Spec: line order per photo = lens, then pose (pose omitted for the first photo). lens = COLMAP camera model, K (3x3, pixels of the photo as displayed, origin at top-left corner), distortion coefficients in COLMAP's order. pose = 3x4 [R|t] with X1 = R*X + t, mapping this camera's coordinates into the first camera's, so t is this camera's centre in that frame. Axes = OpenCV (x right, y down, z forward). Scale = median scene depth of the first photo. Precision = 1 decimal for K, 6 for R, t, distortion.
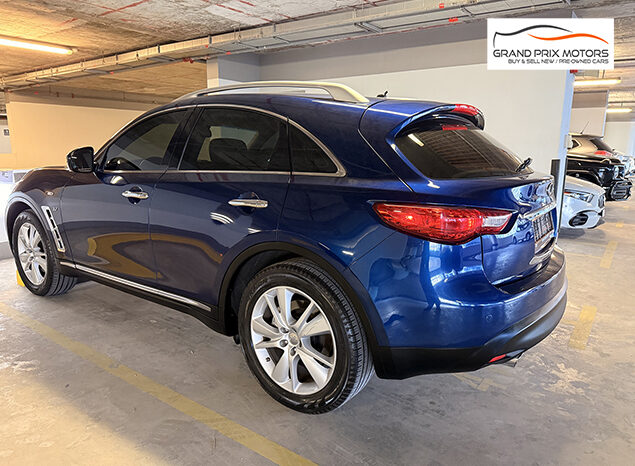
lens RADIAL K [[462.6, 0, 317.5], [0, 462.6, 233.0], [0, 0, 1]] dist [-0.010752, -0.001542]
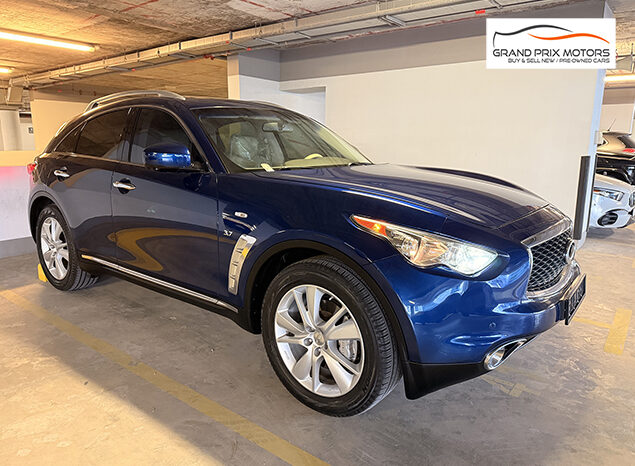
lens RADIAL K [[457.6, 0, 318.8], [0, 457.6, 233.8], [0, 0, 1]] dist [0.000031, -0.010452]
pose [[0.999419, 0.008094, -0.033112, -0.009236], [-0.007888, 0.999949, 0.006328, 0.001607], [0.033161, -0.006063, 0.999432, 0.022612]]
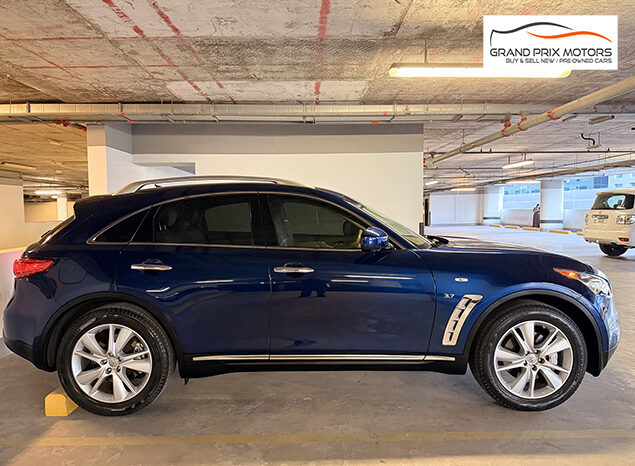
lens RADIAL K [[457.6, 0, 318.8], [0, 457.6, 233.8], [0, 0, 1]] dist [0.000031, -0.010452]
pose [[0.797465, -0.049657, 0.601319, -0.624546], [0.129993, 0.987343, -0.090861, -0.045493], [-0.589196, 0.150625, 0.793826, 0.105145]]
